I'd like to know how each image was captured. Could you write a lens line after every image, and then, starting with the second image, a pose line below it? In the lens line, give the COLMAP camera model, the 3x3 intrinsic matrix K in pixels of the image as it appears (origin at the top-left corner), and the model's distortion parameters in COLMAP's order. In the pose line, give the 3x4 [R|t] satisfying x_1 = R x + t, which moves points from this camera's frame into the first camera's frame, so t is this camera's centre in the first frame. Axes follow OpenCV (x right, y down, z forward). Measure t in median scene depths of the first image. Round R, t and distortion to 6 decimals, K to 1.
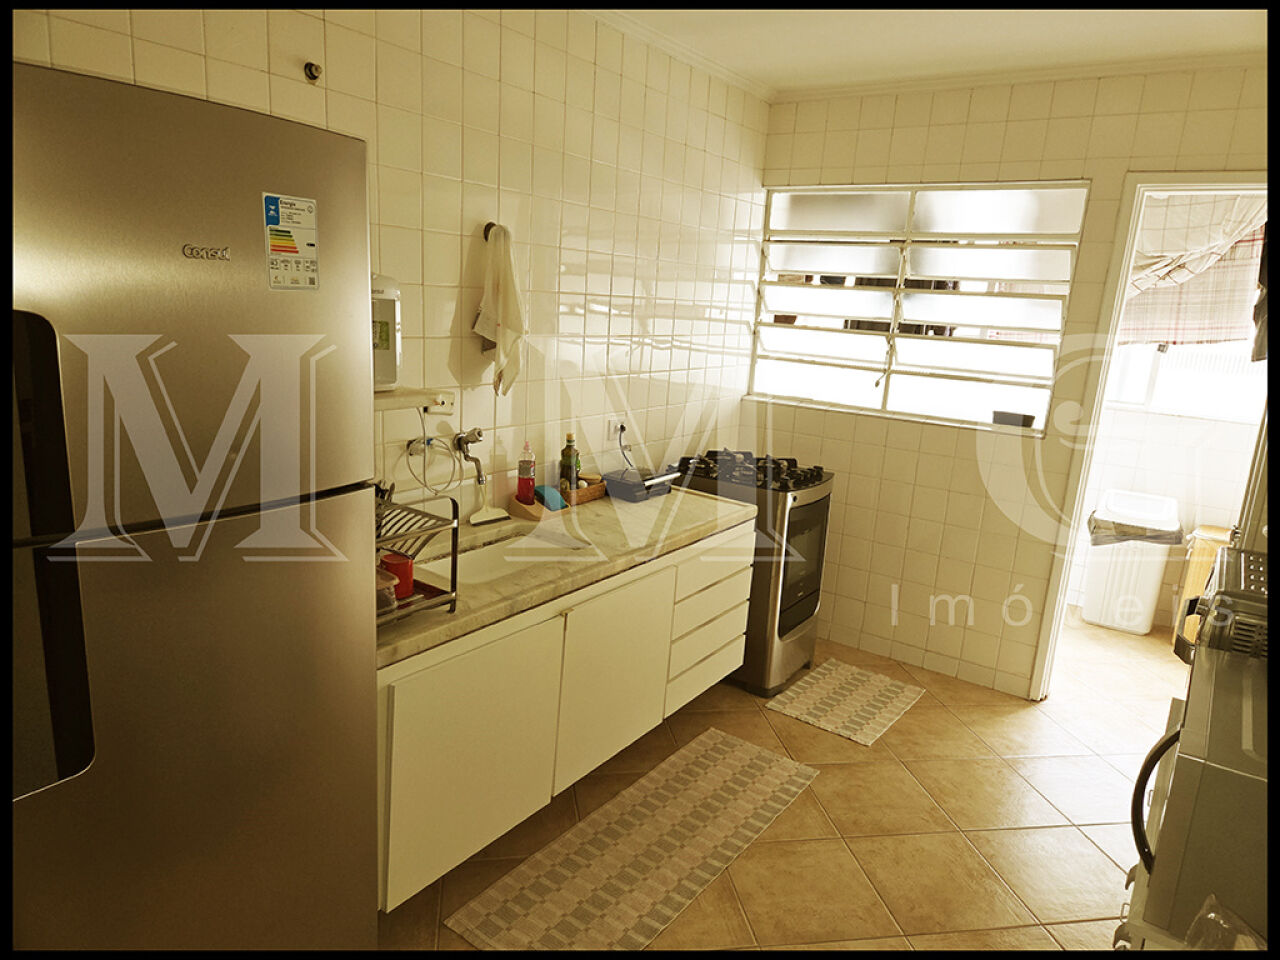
lens RADIAL K [[839.8, 0, 642.7], [0, 839.8, 492.4], [0, 0, 1]] dist [0.083159, -0.068525]
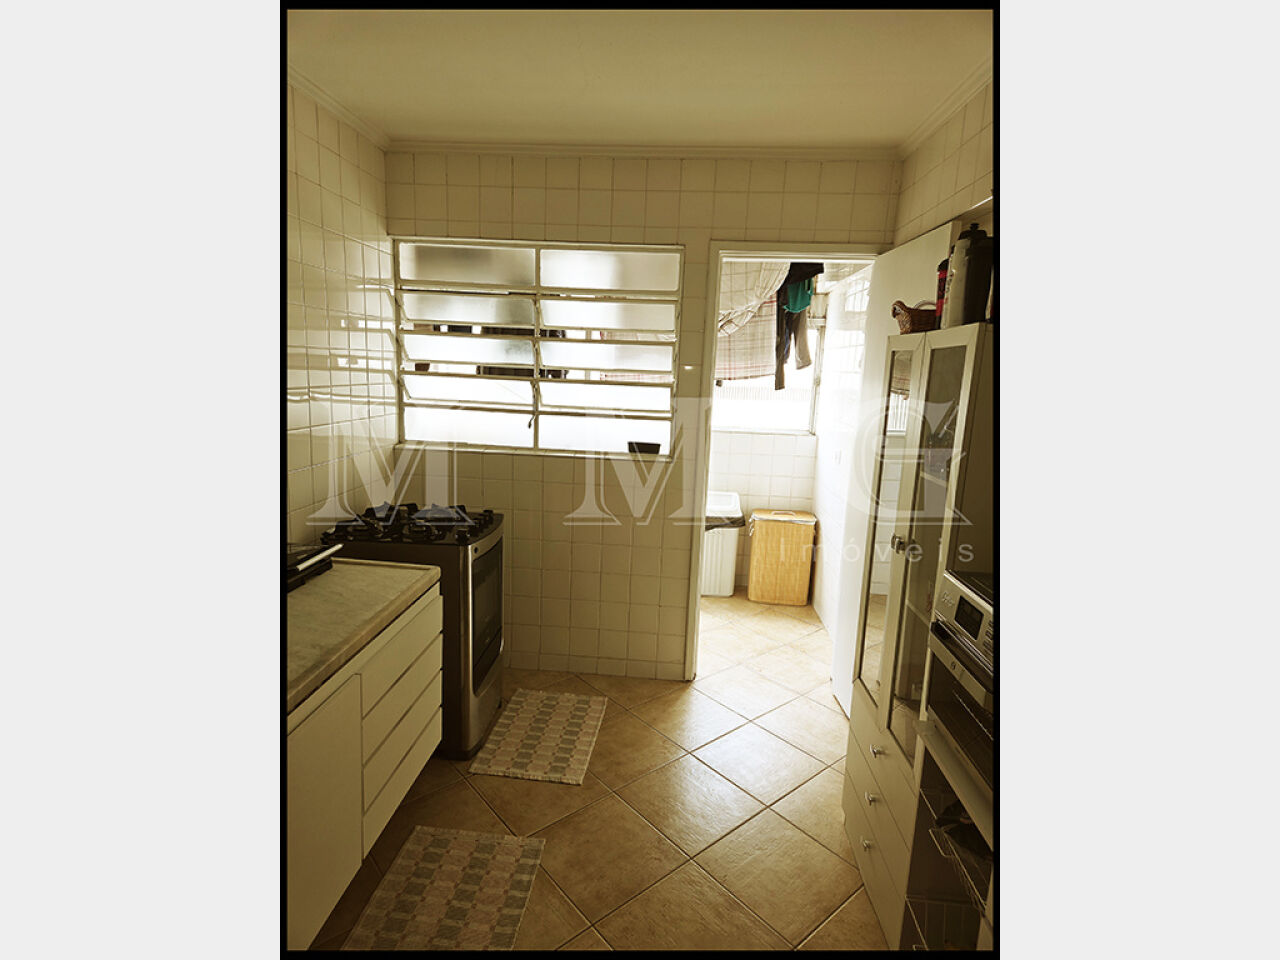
lens RADIAL K [[628.3, 0, 628.9], [0, 628.3, 476.6], [0, 0, 1]] dist [0.081024, -0.073482]
pose [[0.867857, -0.113634, 0.483644, -0.008731], [0.129214, 0.991616, 0.001120, -0.057168], [-0.479716, 0.061522, 0.875264, 0.289930]]
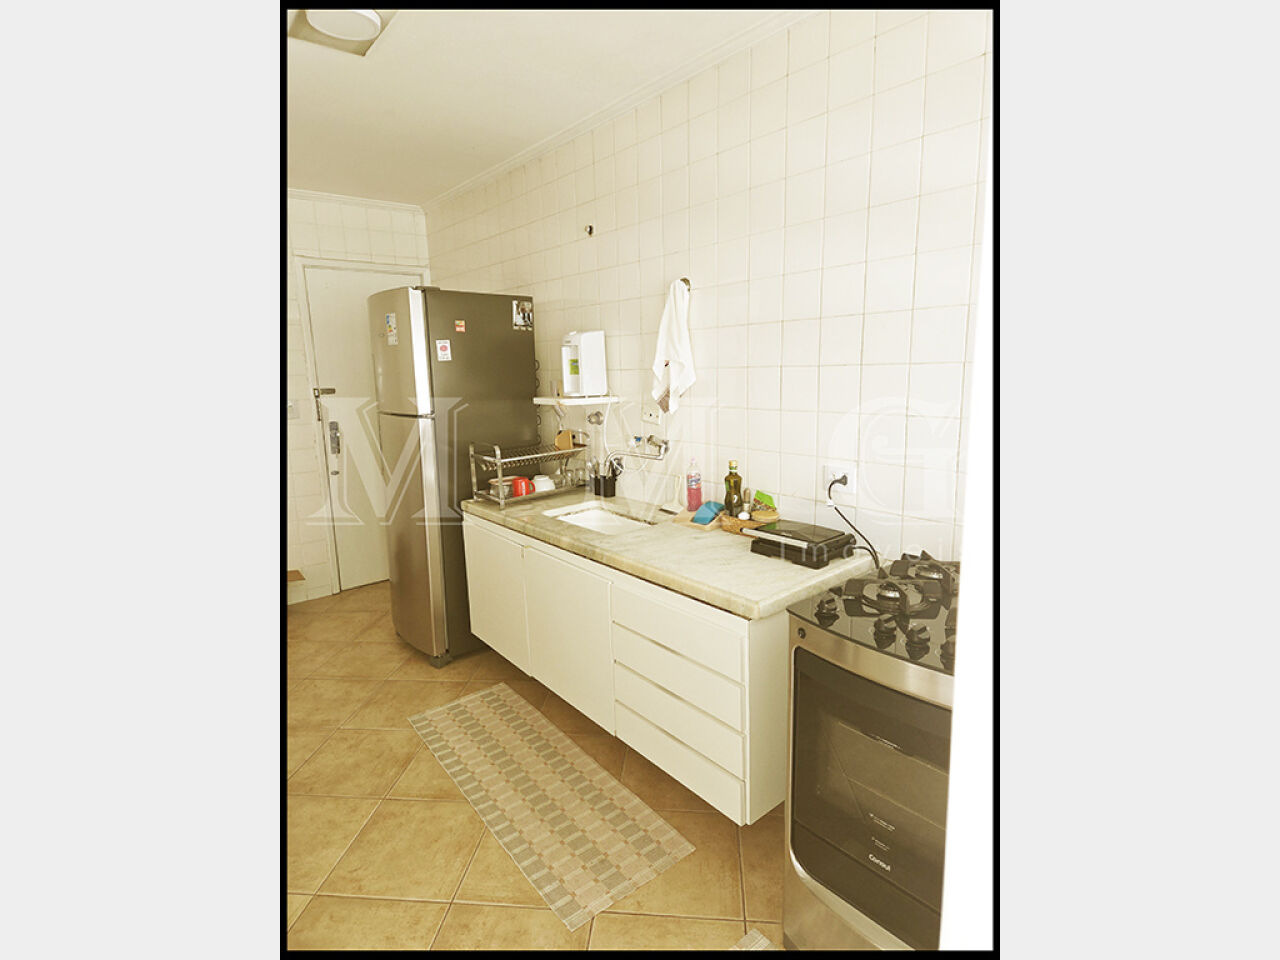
lens RADIAL K [[626.9, 0, 638.4], [0, 626.9, 477.4], [0, 0, 1]] dist [0.080436, -0.073521]
pose [[-0.280078, 0.111741, -0.953452, 0.641442], [-0.218078, 0.959829, 0.176549, -0.152323], [0.934879, 0.257374, -0.244459, 1.028284]]
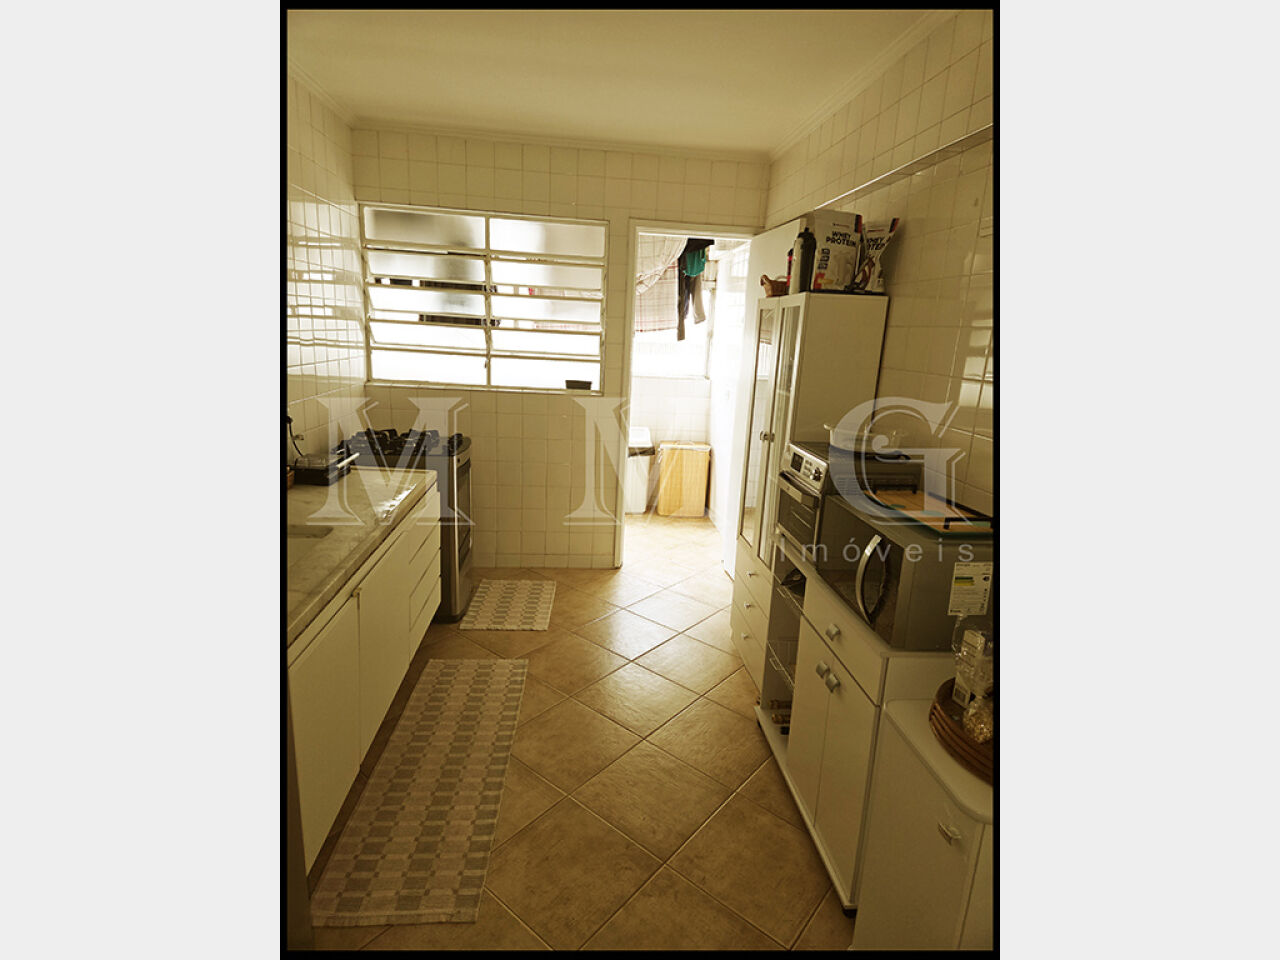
lens RADIAL K [[626.9, 0, 638.4], [0, 626.9, 477.4], [0, 0, 1]] dist [0.080436, -0.073521]
pose [[0.765888, -0.171030, 0.619810, -0.209531], [0.145671, 0.985063, 0.091814, -0.015695], [-0.626255, 0.019969, 0.779362, 0.111092]]
